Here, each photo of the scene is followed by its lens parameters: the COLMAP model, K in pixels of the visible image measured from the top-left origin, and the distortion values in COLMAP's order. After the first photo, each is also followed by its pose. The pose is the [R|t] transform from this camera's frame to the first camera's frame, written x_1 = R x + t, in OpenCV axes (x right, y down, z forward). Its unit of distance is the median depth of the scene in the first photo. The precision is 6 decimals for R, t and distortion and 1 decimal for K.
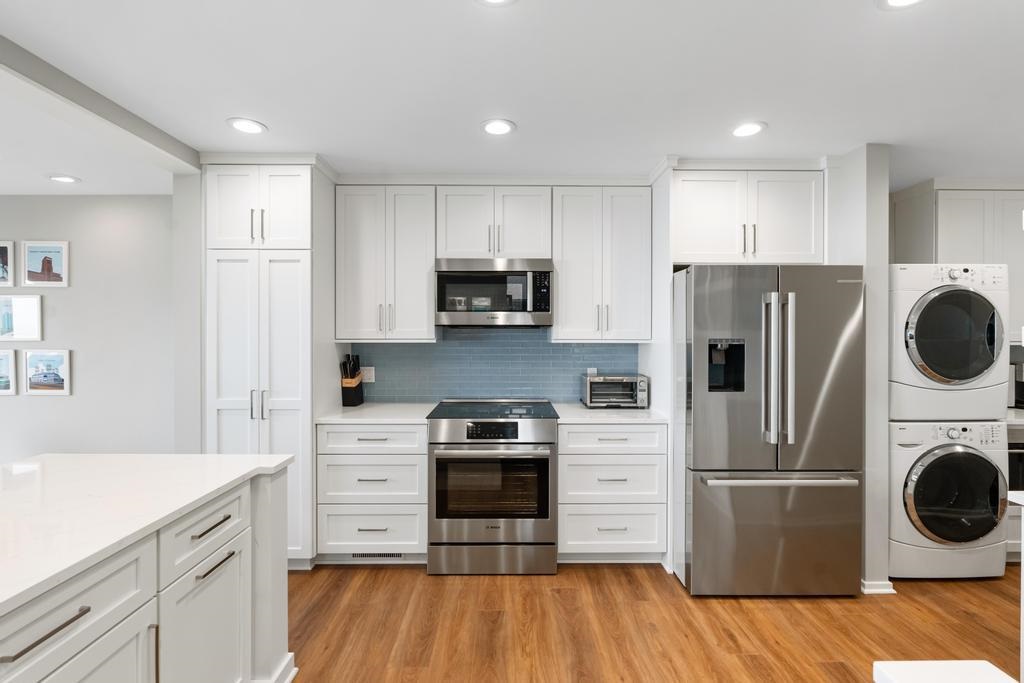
lens RADIAL K [[452.1, 0, 510.4], [0, 452.1, 328.4], [0, 0, 1]] dist [-0.002740, -0.000391]
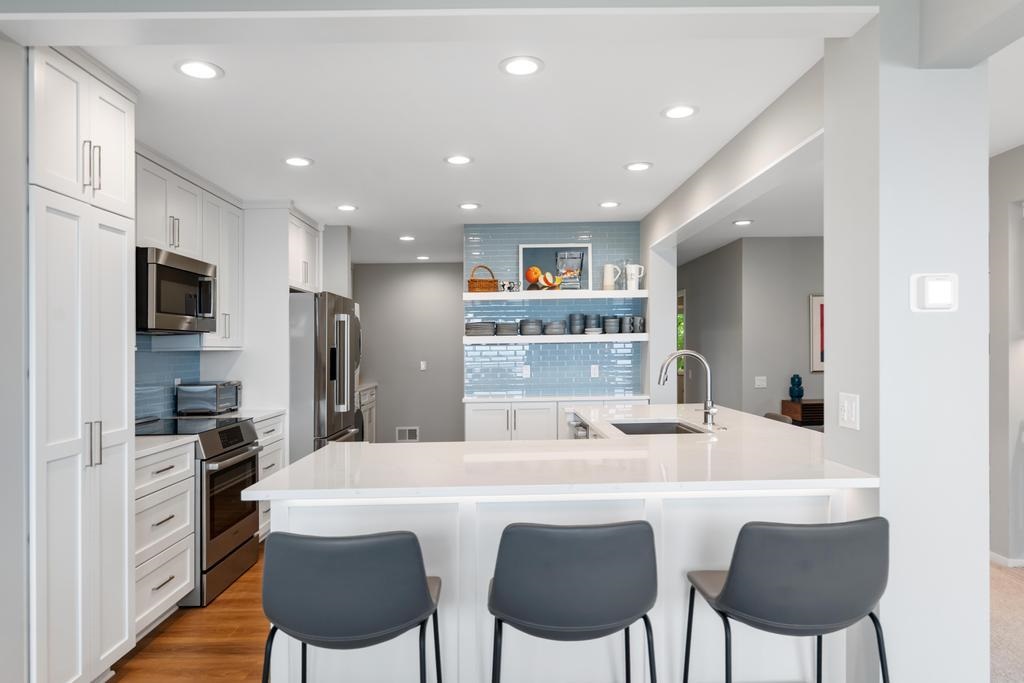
lens RADIAL K [[654.1, 0, 512.0], [0, 654.1, 341.5], [0, 0, 1]] dist [-0.000701, -0.001028]
pose [[-0.006858, 0.009306, 0.999933, -1.524696], [0.010565, 0.999902, -0.009233, 0.038363], [-0.999921, 0.010501, -0.006956, 0.405909]]
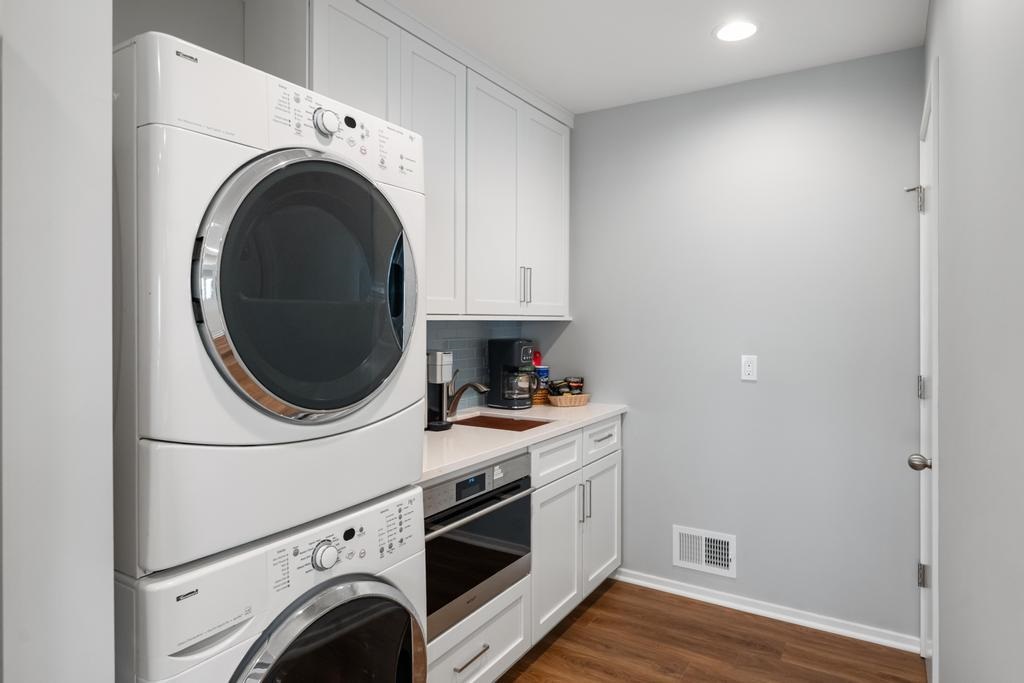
lens RADIAL K [[602.5, 0, 509.7], [0, 602.5, 329.2], [0, 0, 1]] dist [-0.002313, -0.000212]
pose [[0.551237, -0.011928, 0.834264, 0.653854], [0.001743, 0.999912, 0.013144, 0.042115], [-0.834347, -0.005791, 0.551209, 0.600902]]
